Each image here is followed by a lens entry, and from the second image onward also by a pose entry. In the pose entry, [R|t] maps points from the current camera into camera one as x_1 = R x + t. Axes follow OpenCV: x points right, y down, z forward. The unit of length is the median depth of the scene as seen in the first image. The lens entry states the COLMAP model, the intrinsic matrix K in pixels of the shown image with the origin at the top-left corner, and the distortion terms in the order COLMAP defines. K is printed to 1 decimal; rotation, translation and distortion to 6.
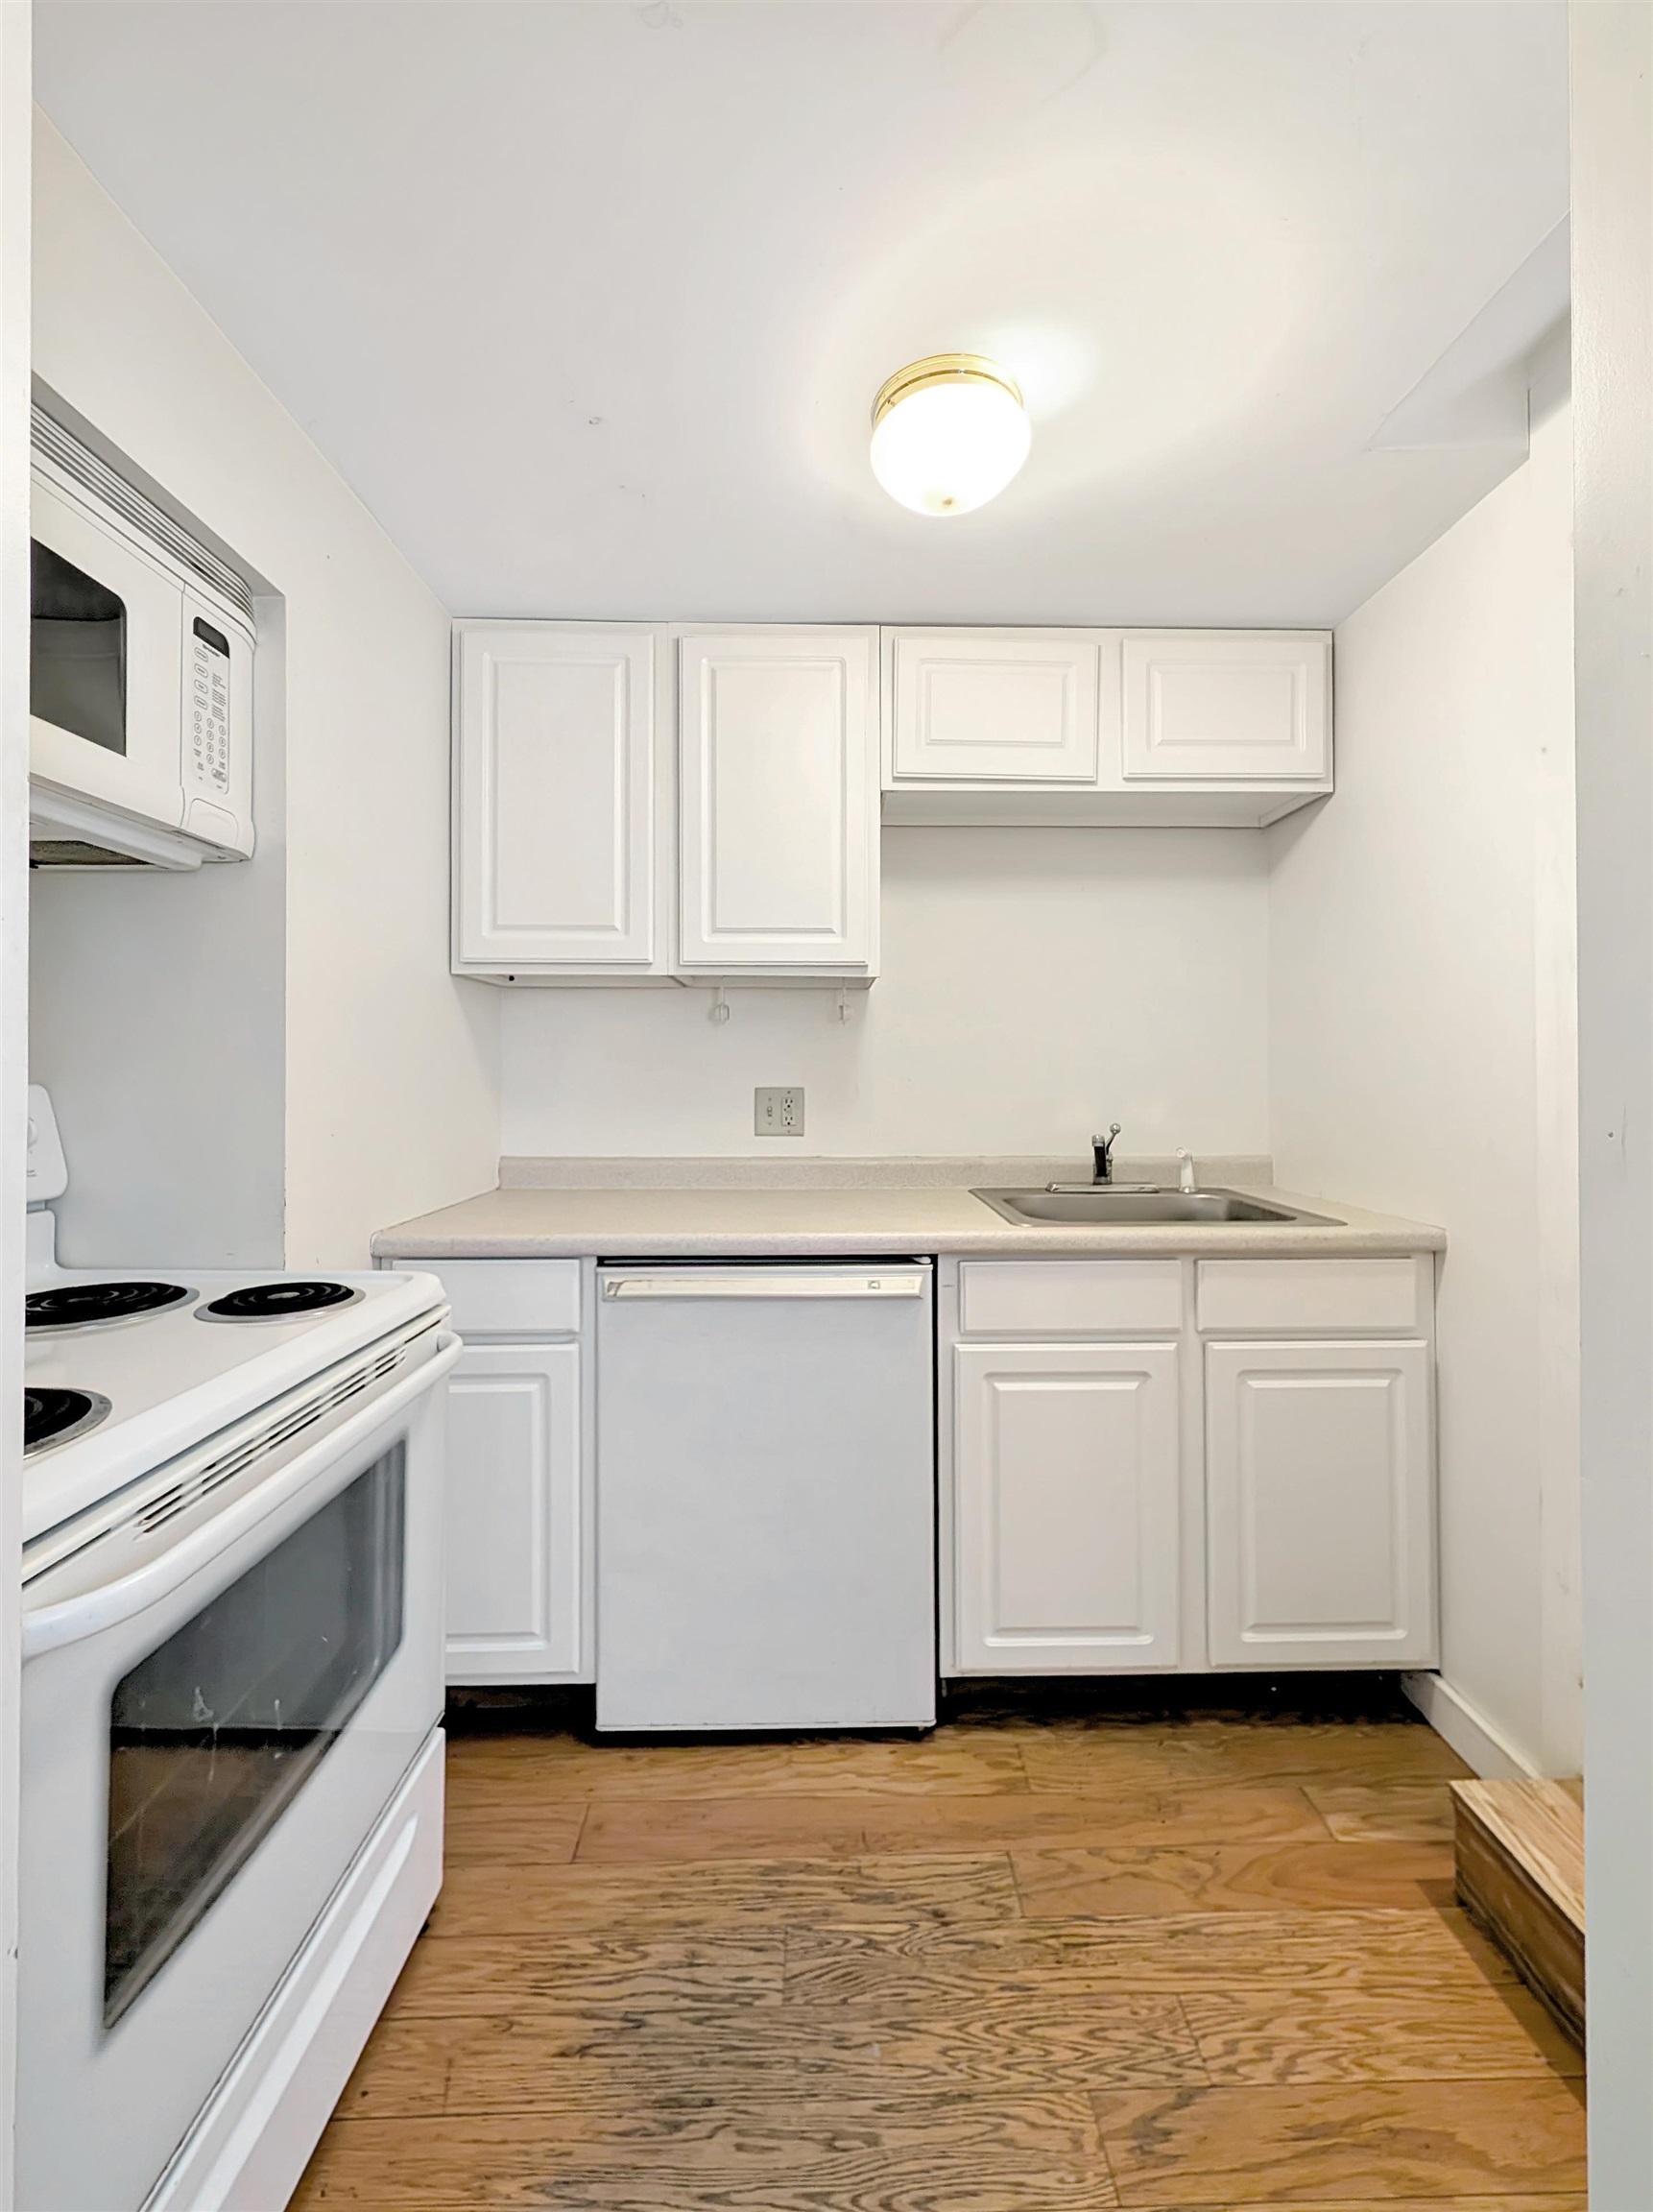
lens RADIAL K [[897.6, 0, 831.2], [0, 897.6, 1091.8], [0, 0, 1]] dist [0.004899, 0.000159]
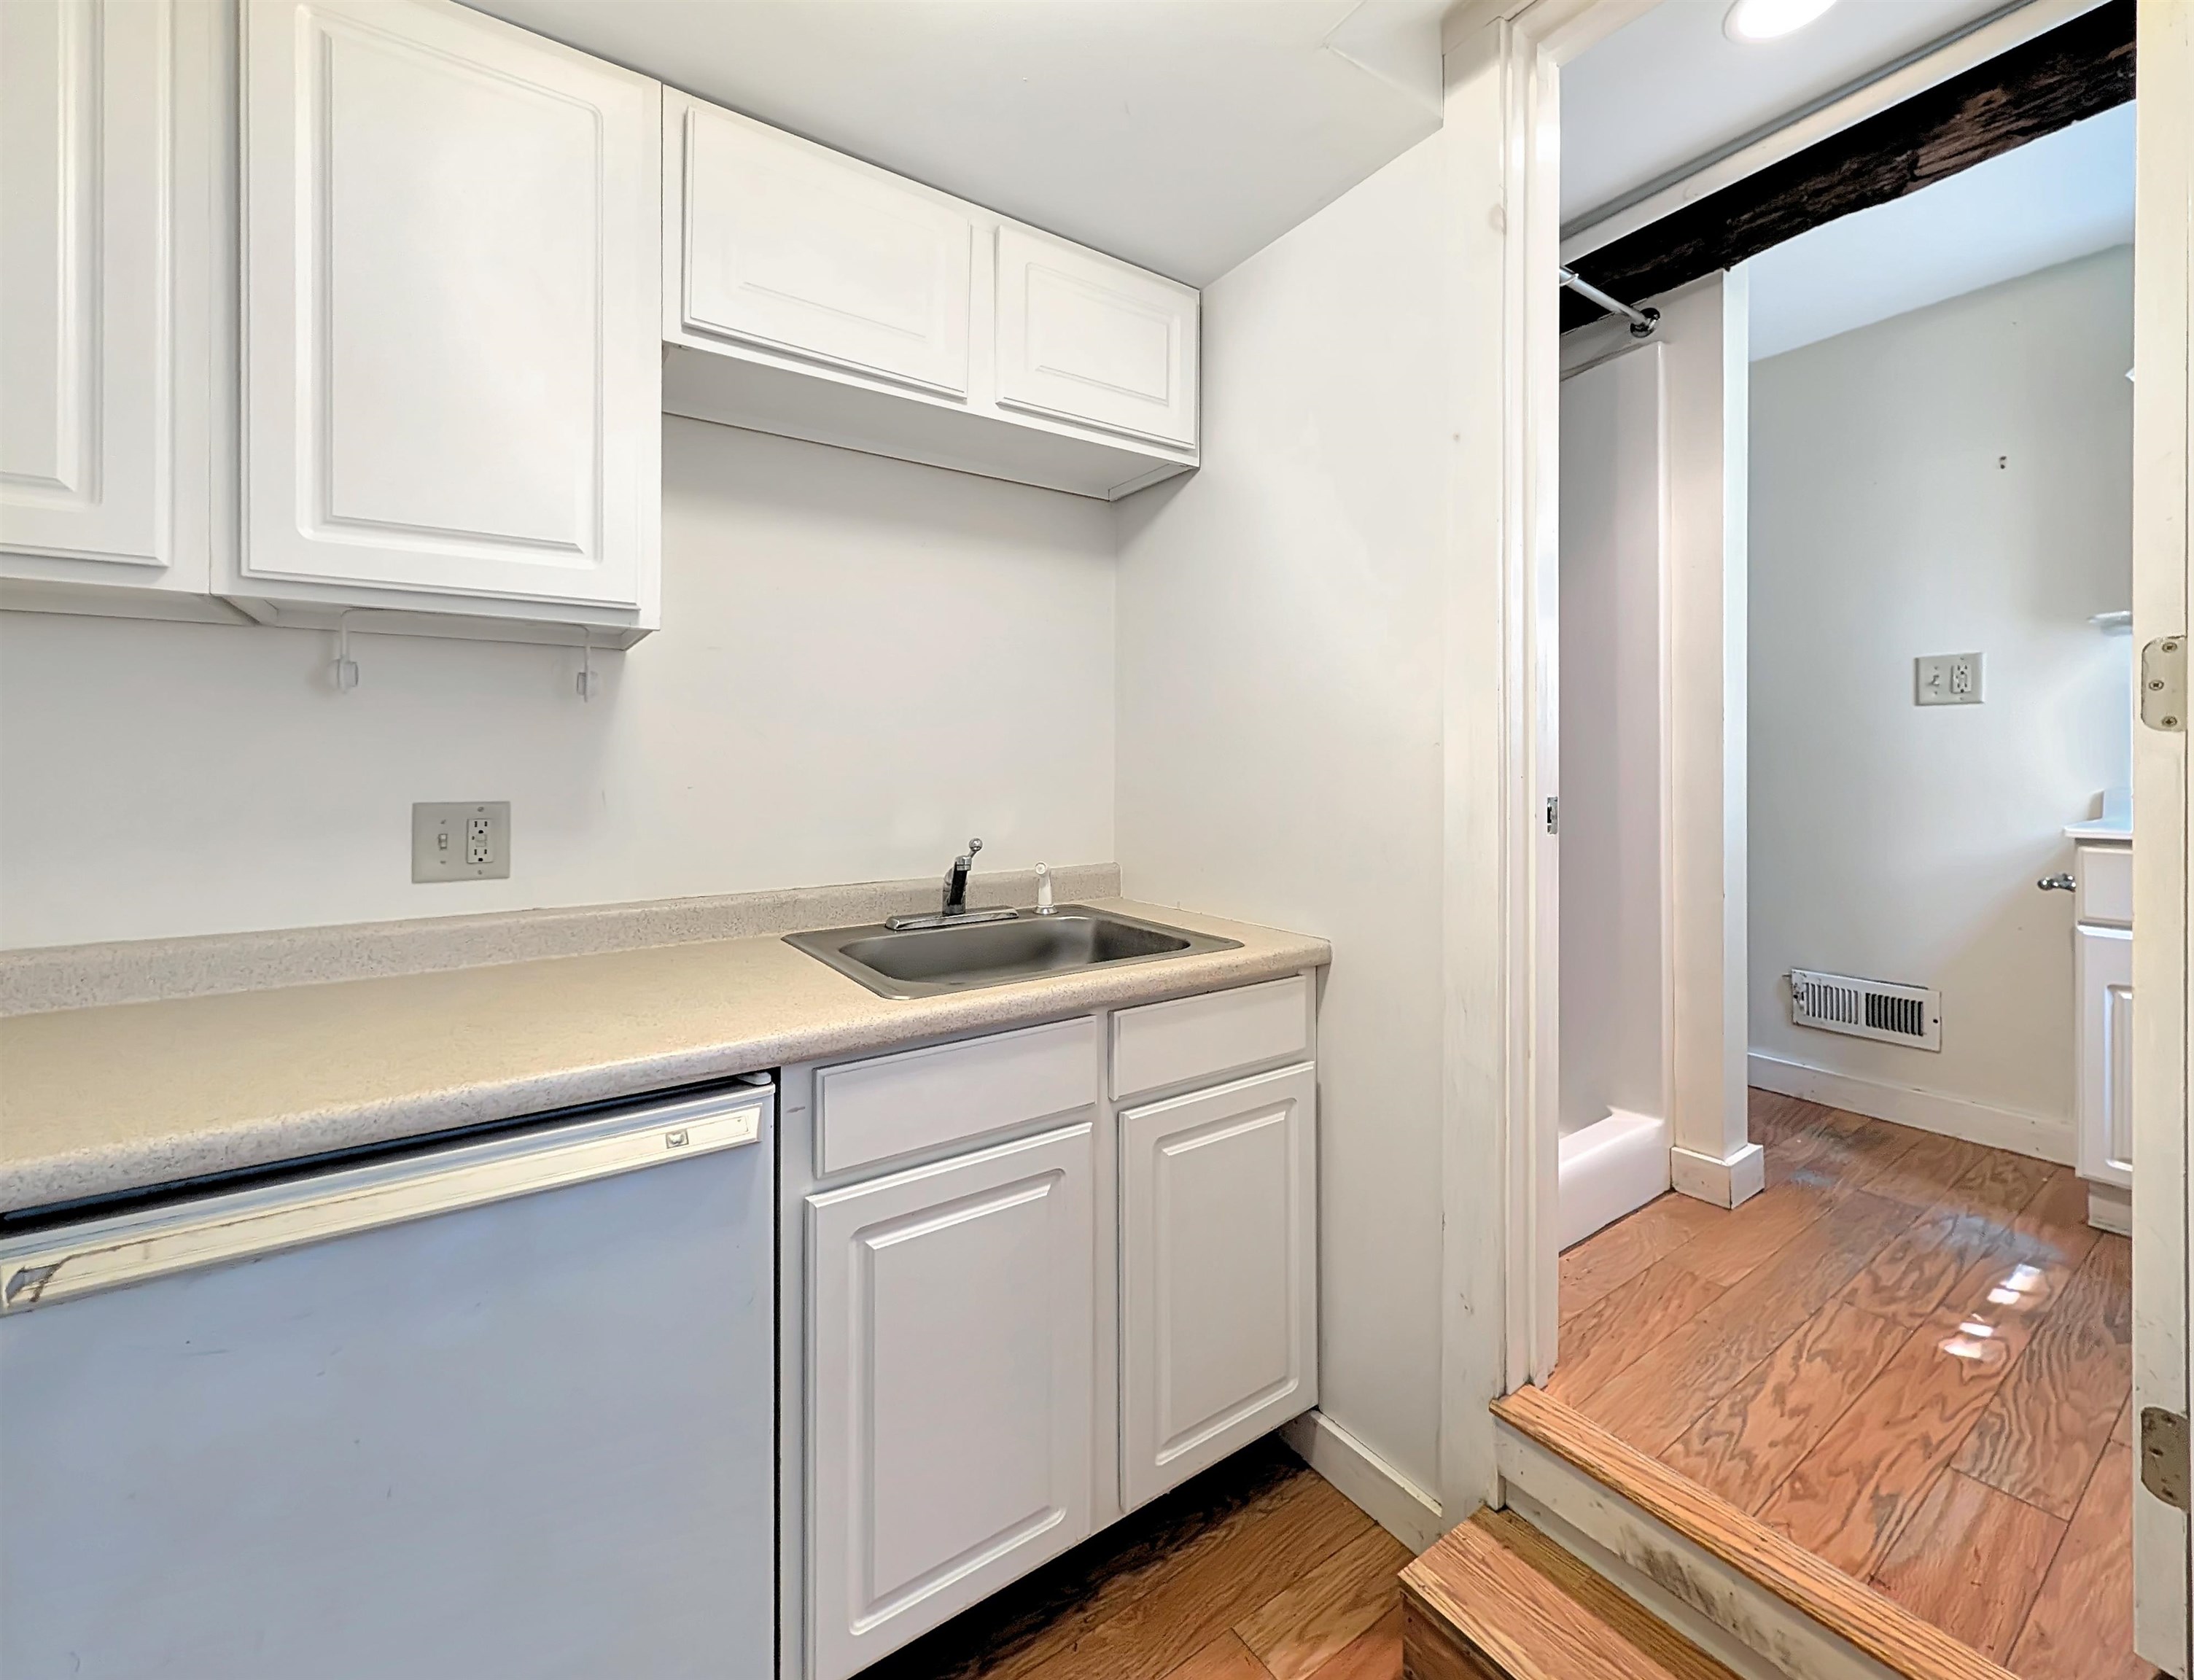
lens RADIAL K [[891.2, 0, 1066.8], [0, 891.2, 763.3], [0, 0, 1]] dist [-0.001030, 0.001988]
pose [[0.839710, -0.001669, 0.543033, -0.052449], [0.013264, 0.999760, -0.017438, -0.018884], [-0.542874, 0.021846, 0.839530, 0.338827]]
